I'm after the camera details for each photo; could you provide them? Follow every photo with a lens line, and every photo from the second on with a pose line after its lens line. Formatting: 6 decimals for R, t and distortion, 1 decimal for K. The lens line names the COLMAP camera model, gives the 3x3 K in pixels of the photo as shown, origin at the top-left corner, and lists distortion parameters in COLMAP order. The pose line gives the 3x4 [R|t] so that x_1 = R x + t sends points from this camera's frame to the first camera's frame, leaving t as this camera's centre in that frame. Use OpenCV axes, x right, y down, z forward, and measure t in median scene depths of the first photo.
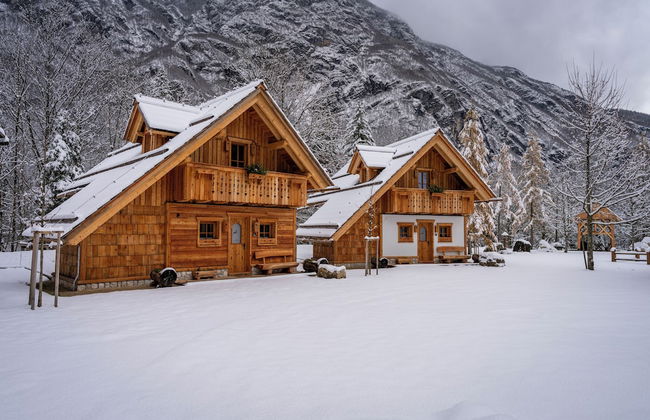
lens RADIAL K [[428.2, 0, 325.0], [0, 428.2, 210.0], [0, 0, 1]] dist [-0.002979, -0.000857]
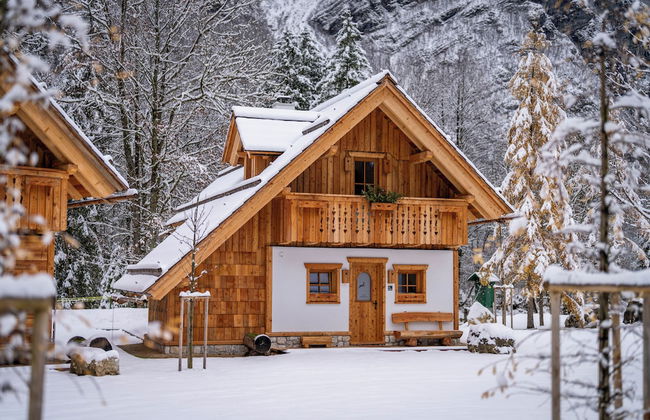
lens RADIAL K [[892.9, 0, 325.0], [0, 892.9, 210.0], [0, 0, 1]] dist [-0.004430, 0.074063]
pose [[0.999599, 0.000272, -0.028321, 0.135189], [-0.001045, 0.999627, -0.027293, -0.002331], [0.028303, 0.027312, 0.999226, -0.017682]]
